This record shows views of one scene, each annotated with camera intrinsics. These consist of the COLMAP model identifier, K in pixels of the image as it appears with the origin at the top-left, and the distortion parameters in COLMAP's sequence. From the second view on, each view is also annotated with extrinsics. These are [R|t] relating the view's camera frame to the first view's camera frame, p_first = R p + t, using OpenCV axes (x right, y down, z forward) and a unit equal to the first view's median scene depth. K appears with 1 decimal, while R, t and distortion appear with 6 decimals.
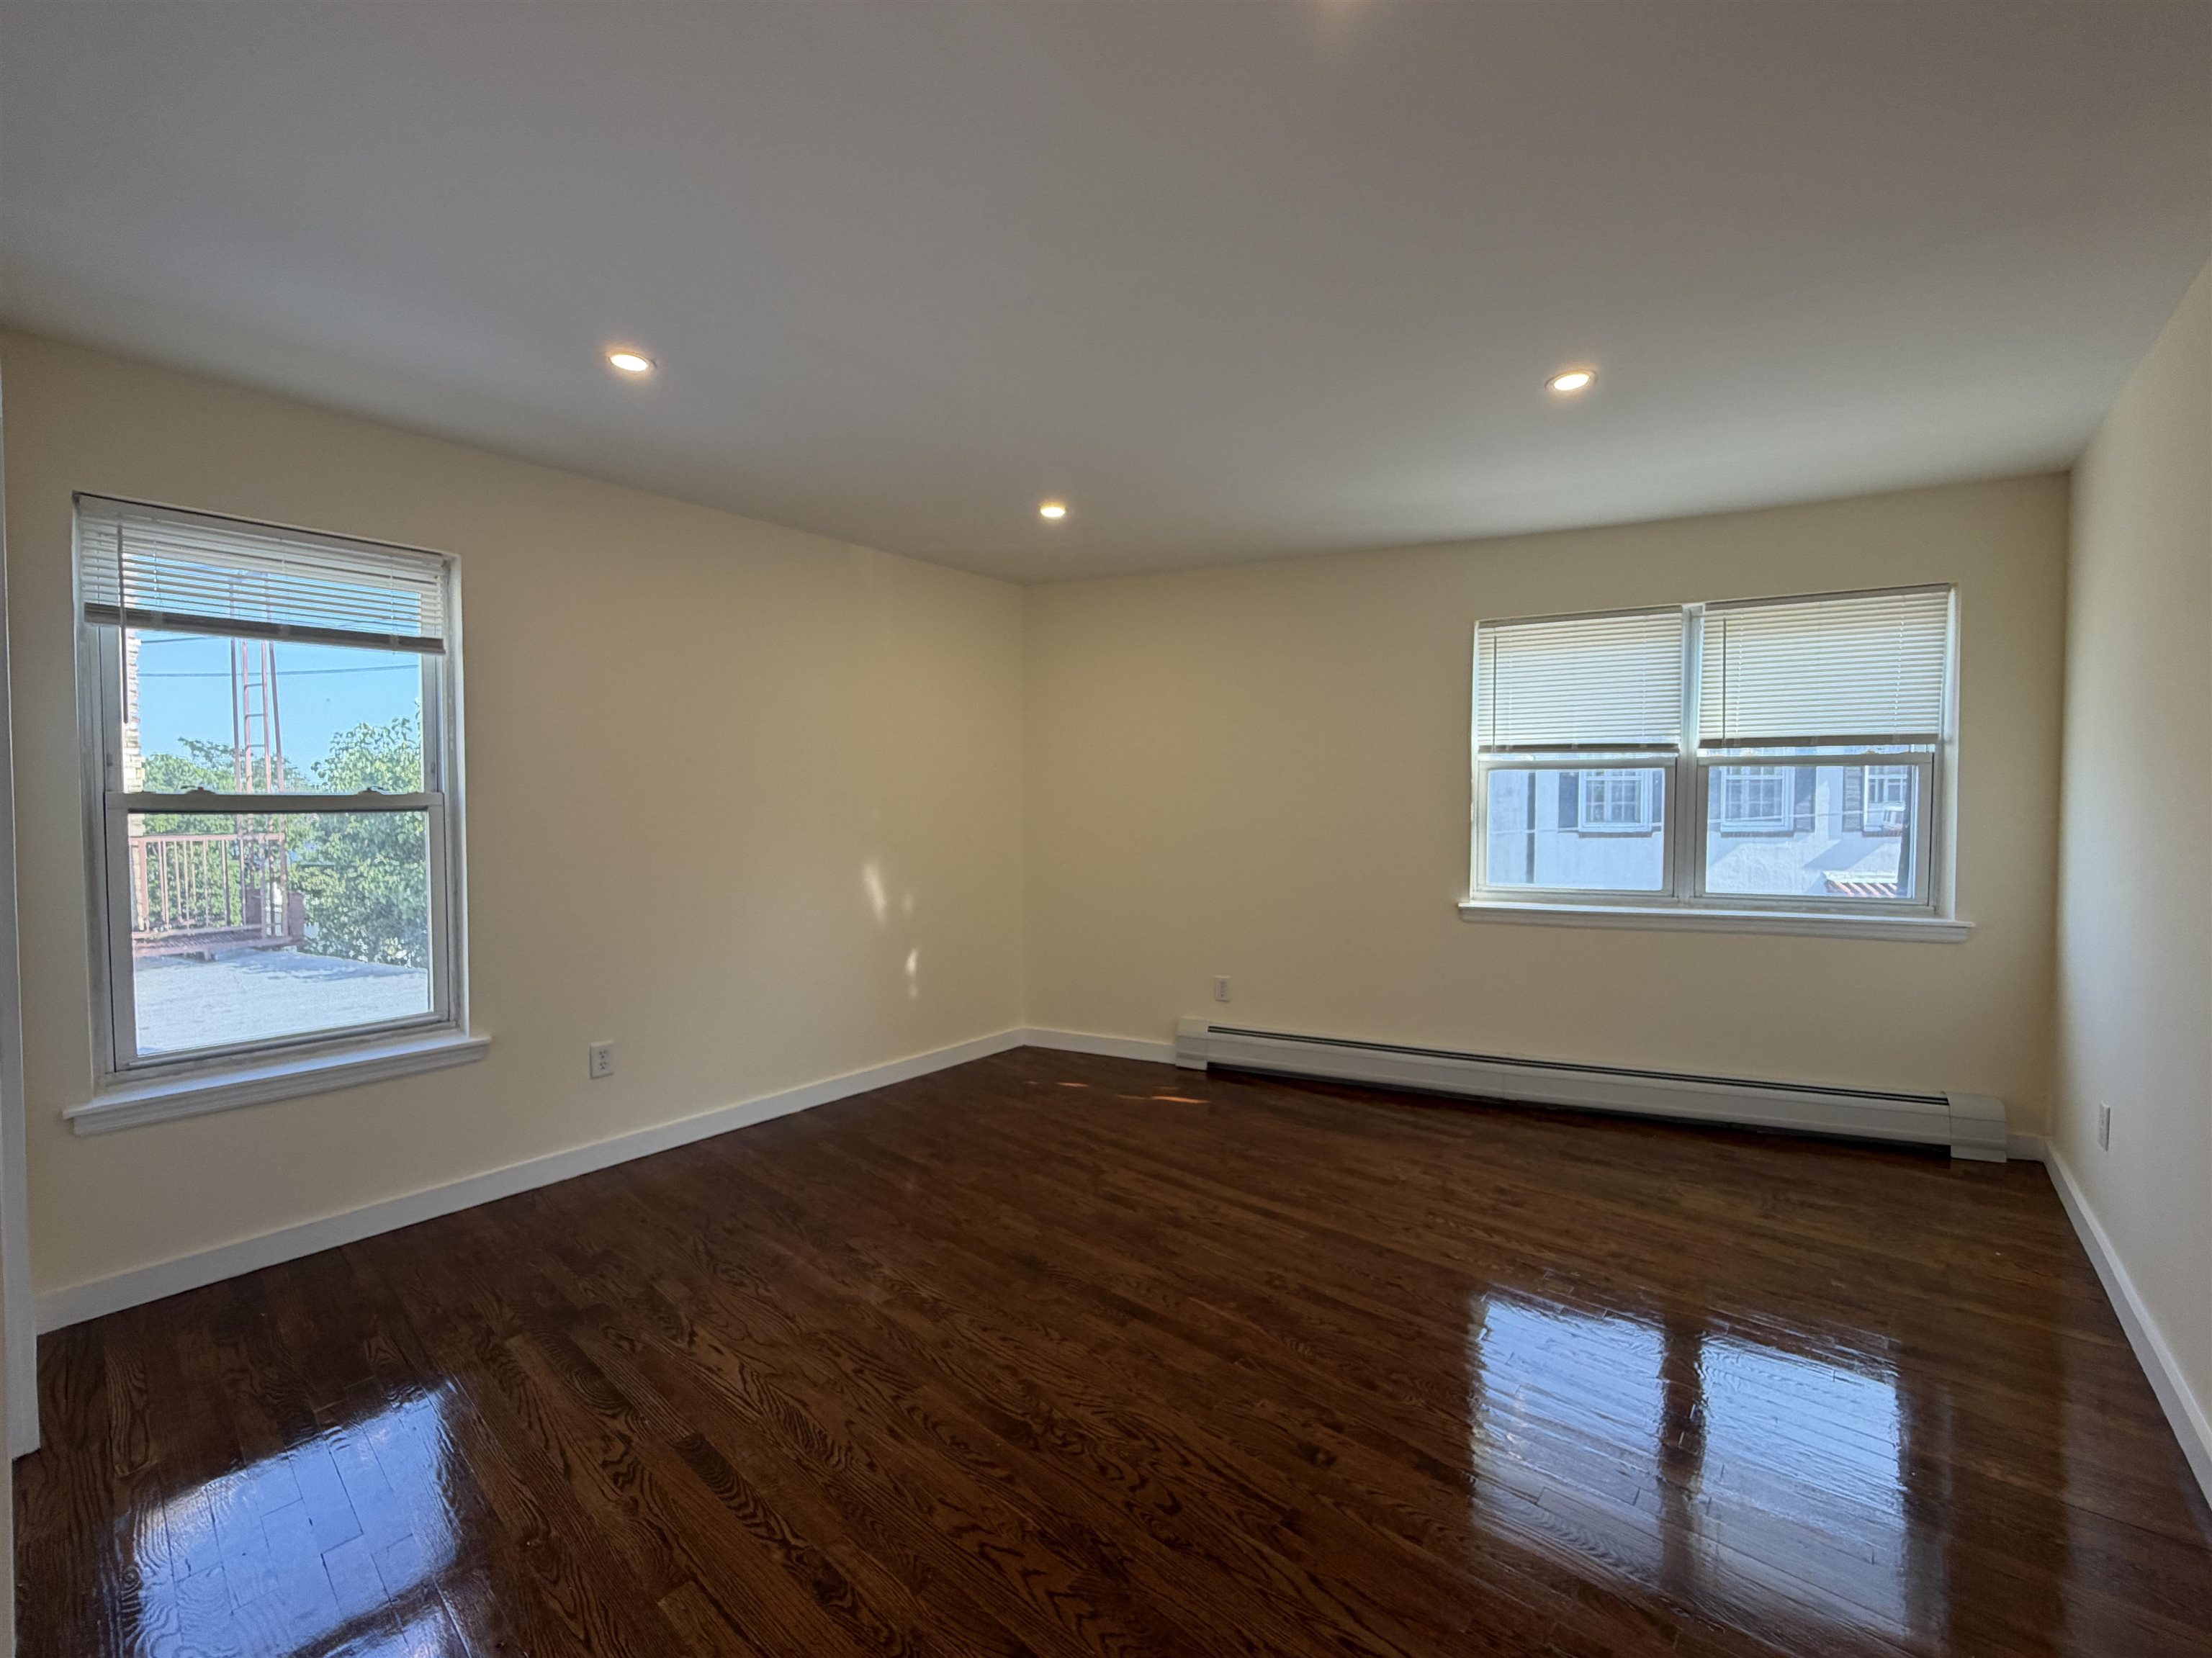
lens RADIAL K [[886.3, 0, 1096.6], [0, 886.3, 832.5], [0, 0, 1]] dist [-0.001619, 0.001026]
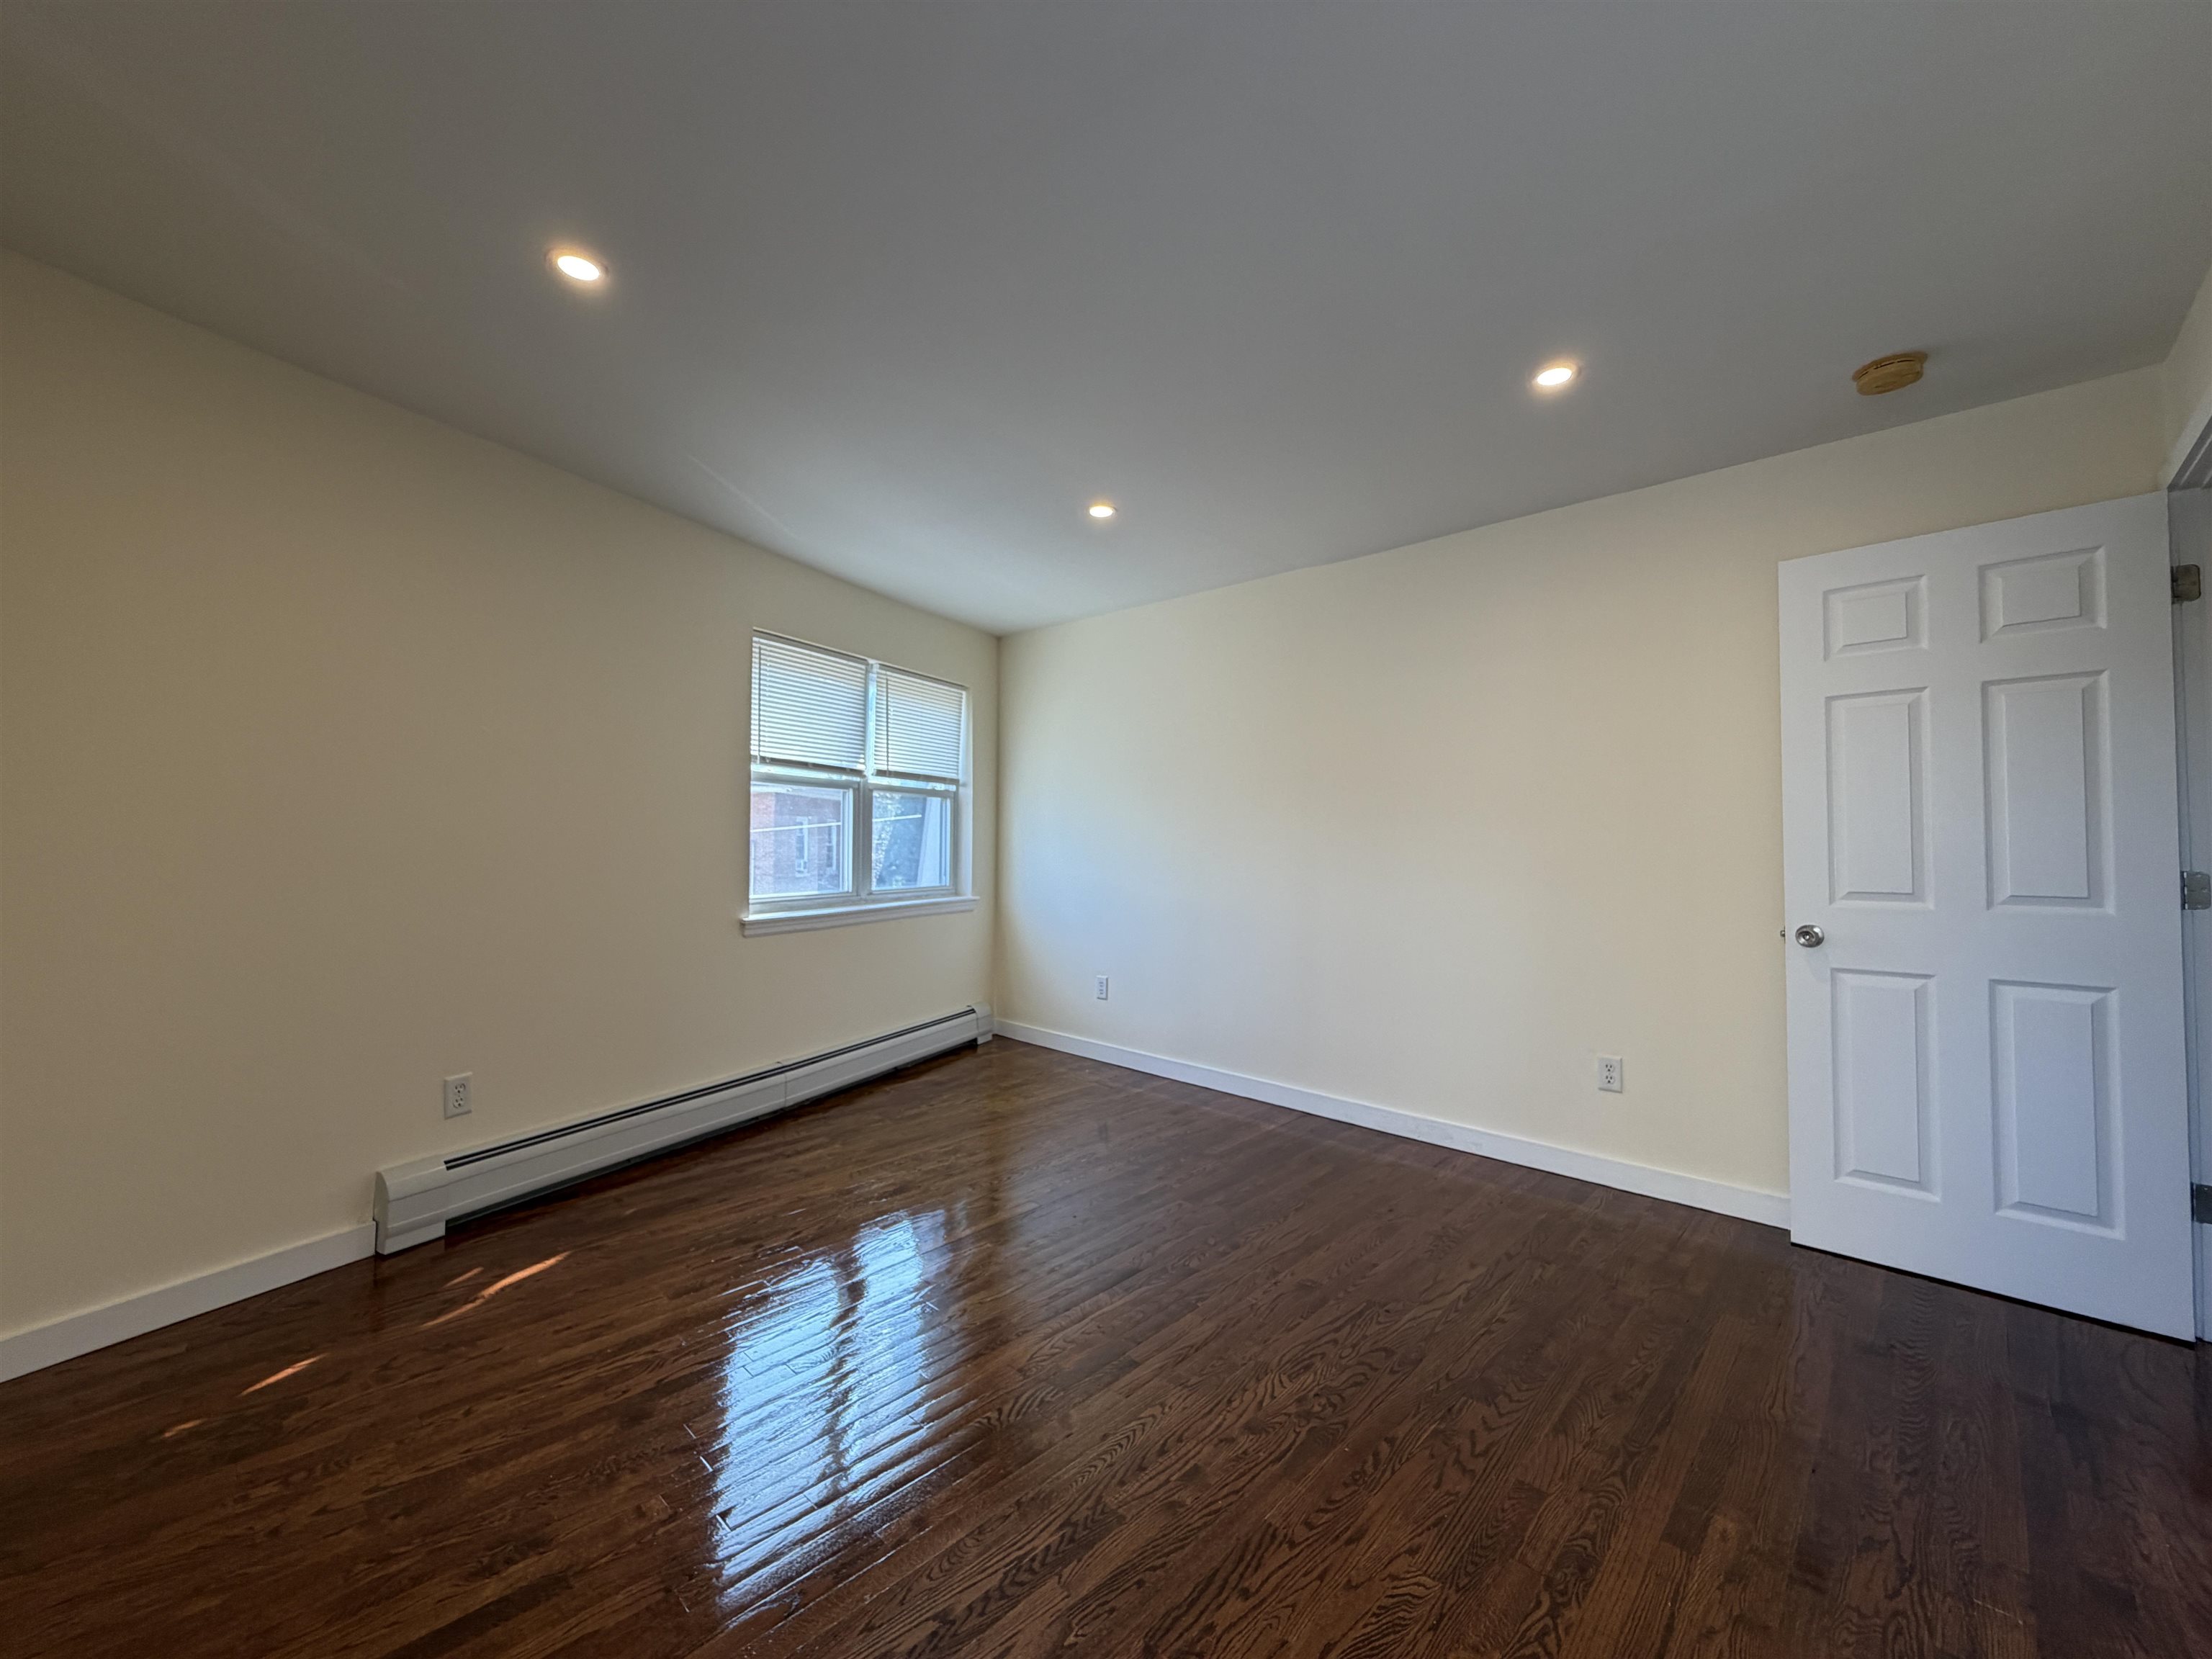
lens RADIAL K [[886.4, 0, 1099.8], [0, 886.4, 832.4], [0, 0, 1]] dist [-0.001619, 0.001026]
pose [[0.054140, 0.016115, 0.998403, -0.612503], [0.026555, 0.999493, -0.017573, 0.017612], [-0.998180, 0.027464, 0.053685, 0.669127]]
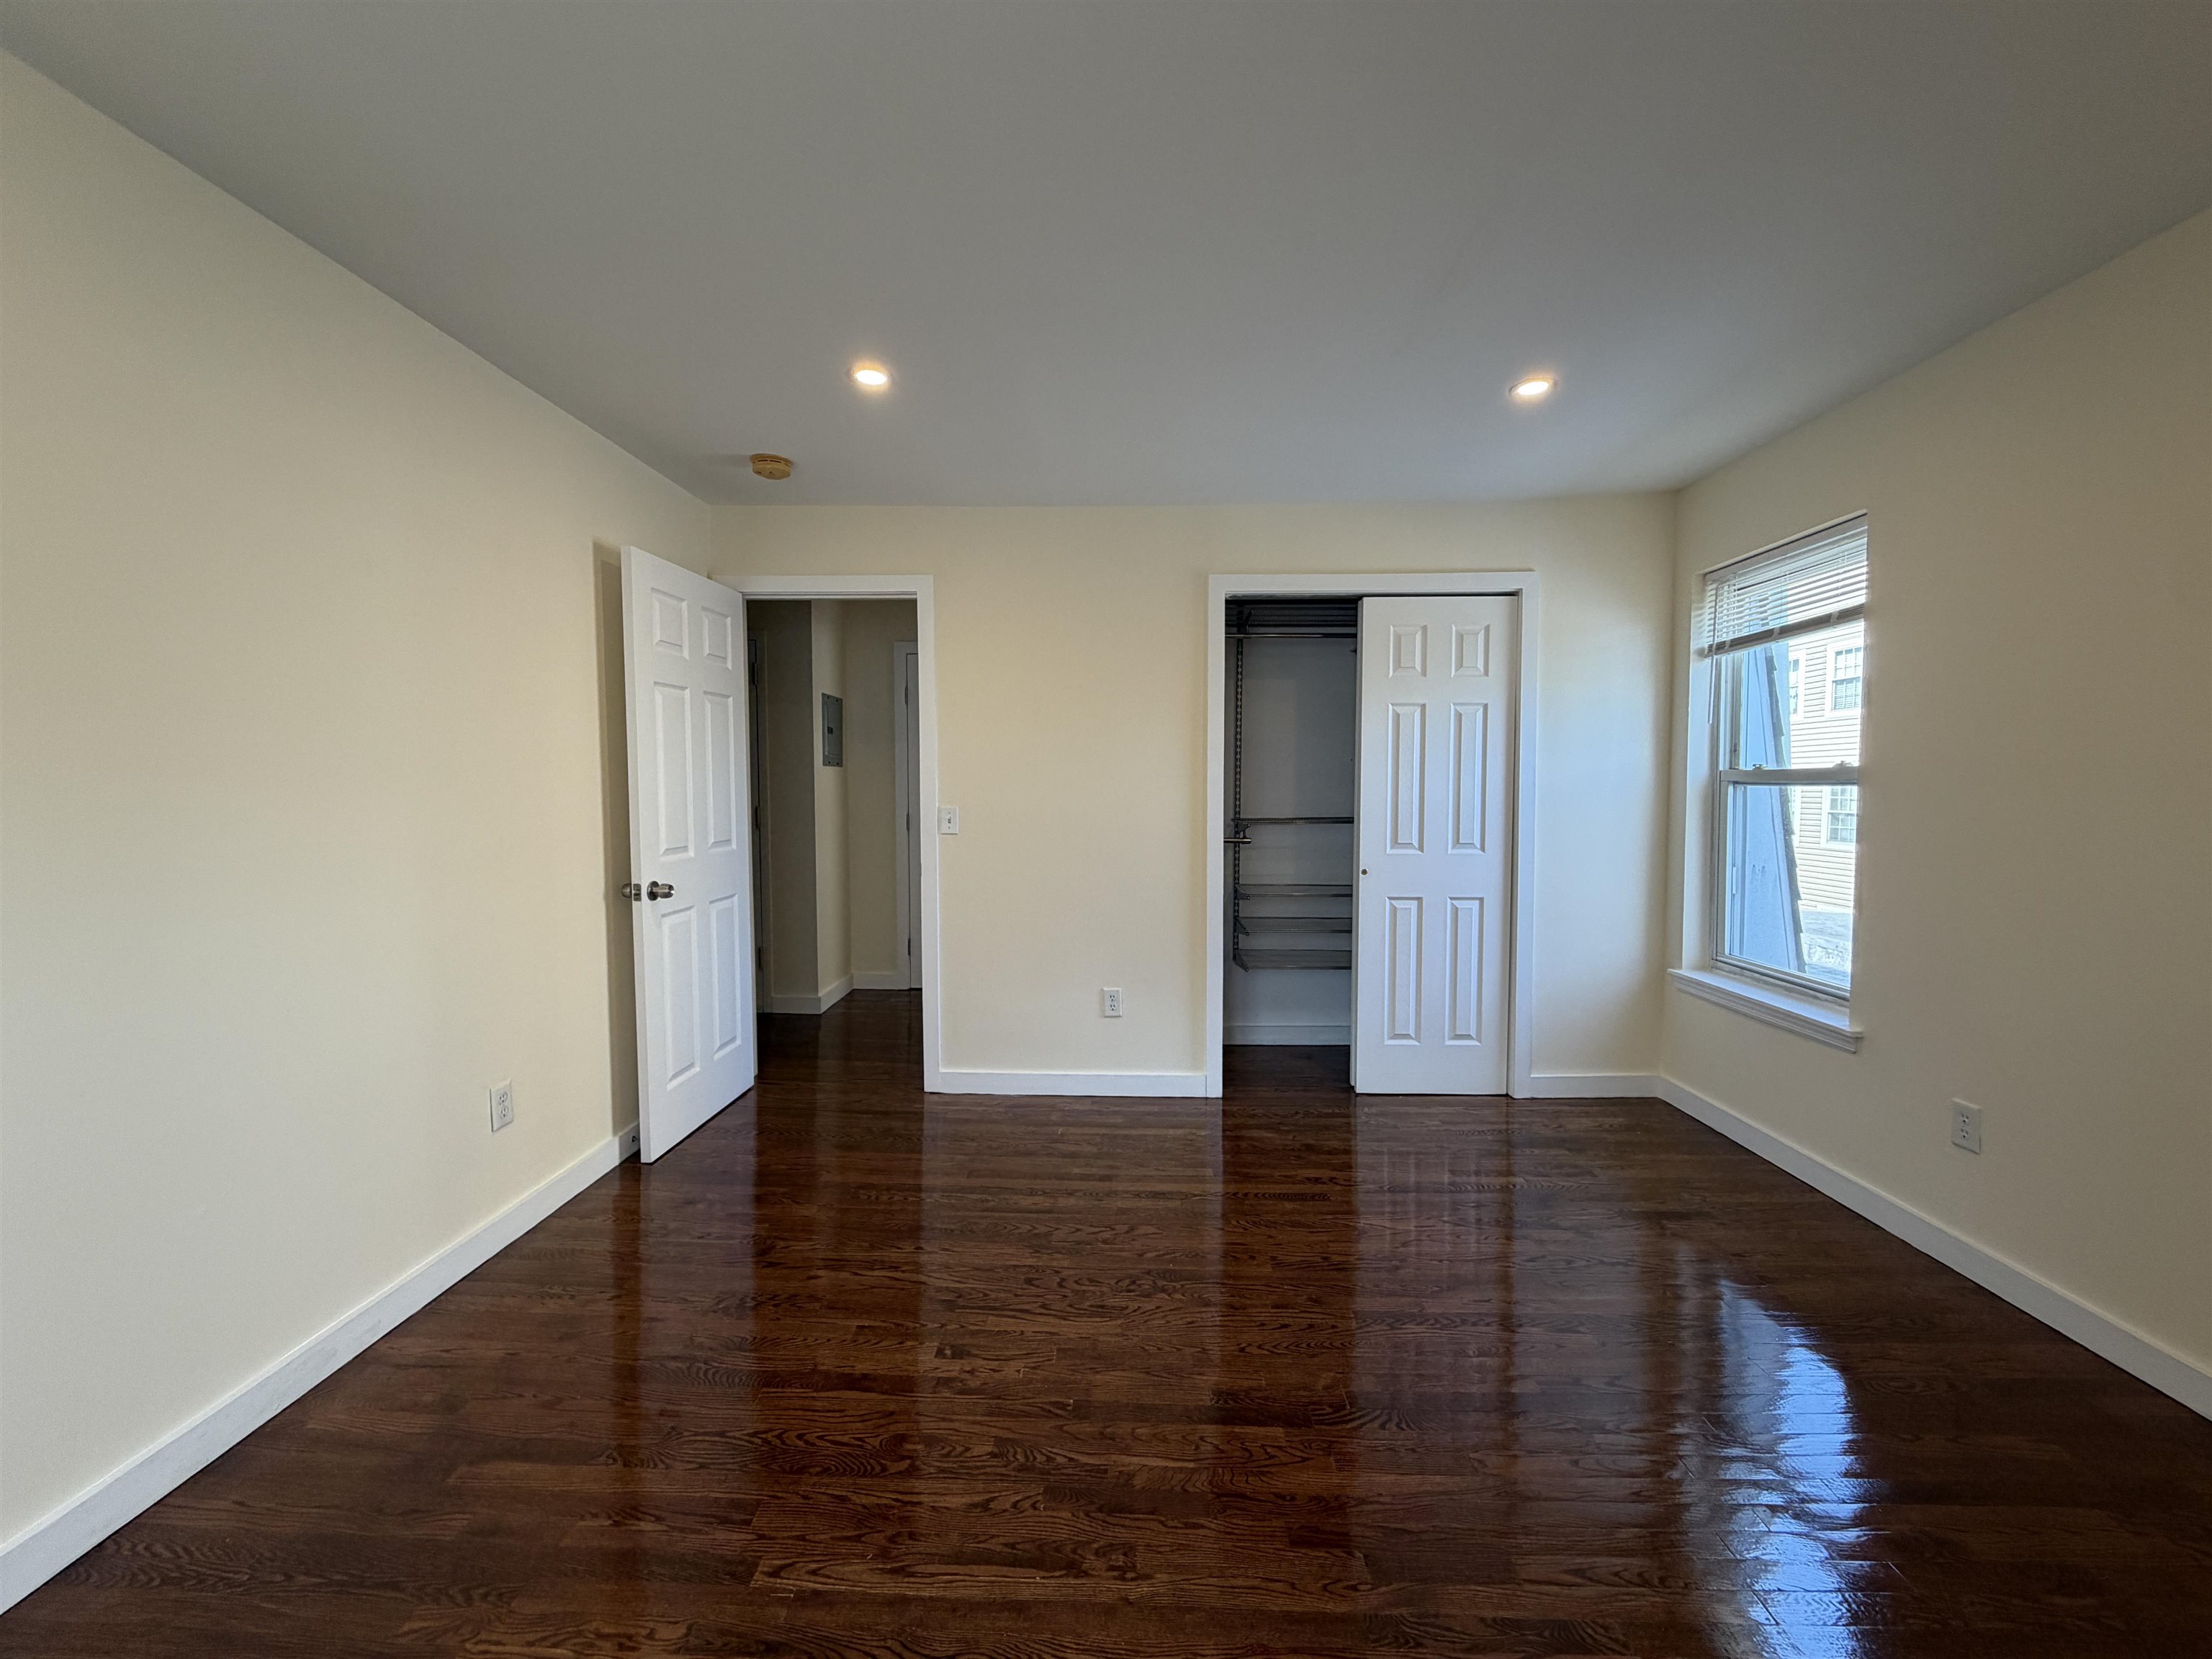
lens RADIAL K [[886.4, 0, 1106.1], [0, 886.4, 838.3], [0, 0, 1]] dist [-0.001619, 0.001026]
pose [[-0.775958, 0.038678, -0.629598, 0.427287], [-0.021258, 0.995948, 0.087384, -0.027478], [0.630427, 0.081191, -0.771991, 1.060823]]
